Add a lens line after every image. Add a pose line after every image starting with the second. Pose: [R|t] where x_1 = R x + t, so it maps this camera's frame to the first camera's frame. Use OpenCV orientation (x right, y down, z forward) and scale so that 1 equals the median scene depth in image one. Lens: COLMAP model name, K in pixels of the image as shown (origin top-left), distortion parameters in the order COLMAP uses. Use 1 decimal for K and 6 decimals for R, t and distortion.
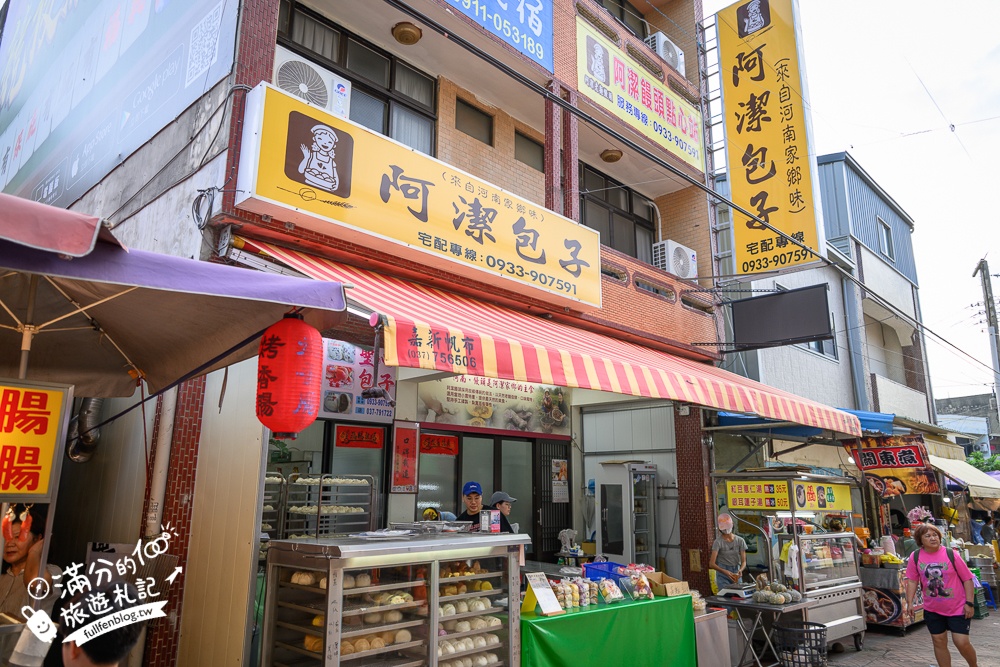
lens RADIAL K [[646.1, 0, 500.0], [0, 646.1, 333.5], [0, 0, 1]] dist [-0.005050, -0.003870]
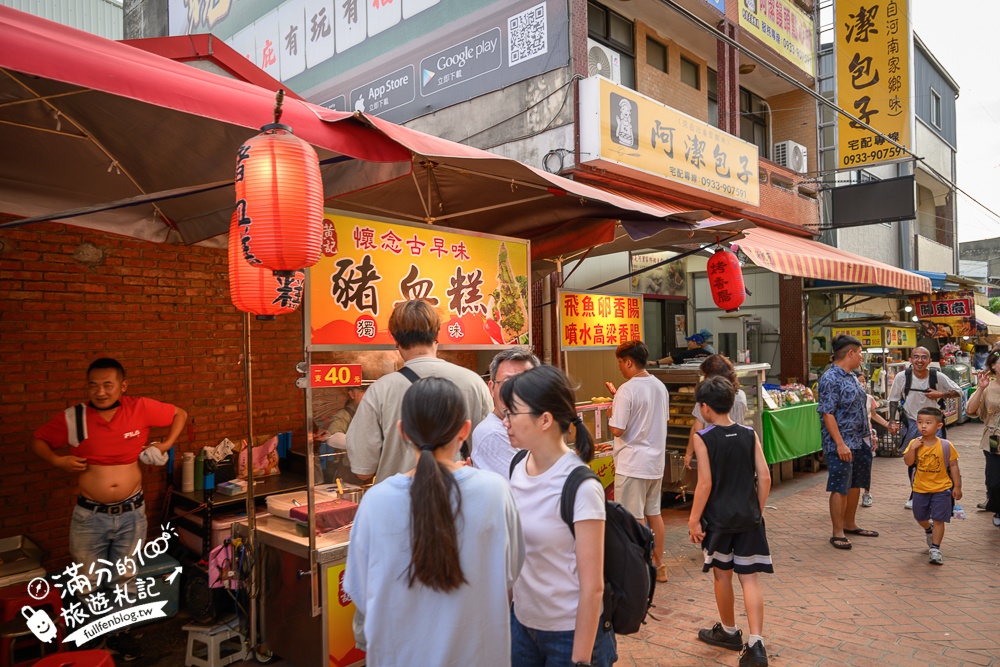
lens RADIAL K [[646.1, 0, 500.0], [0, 646.1, 333.5], [0, 0, 1]] dist [-0.005050, -0.003870]
pose [[0.999578, -0.028676, 0.004699, -0.308783], [0.026883, 0.973957, 0.225135, -0.076261], [-0.011033, -0.224914, 0.974316, -0.287255]]
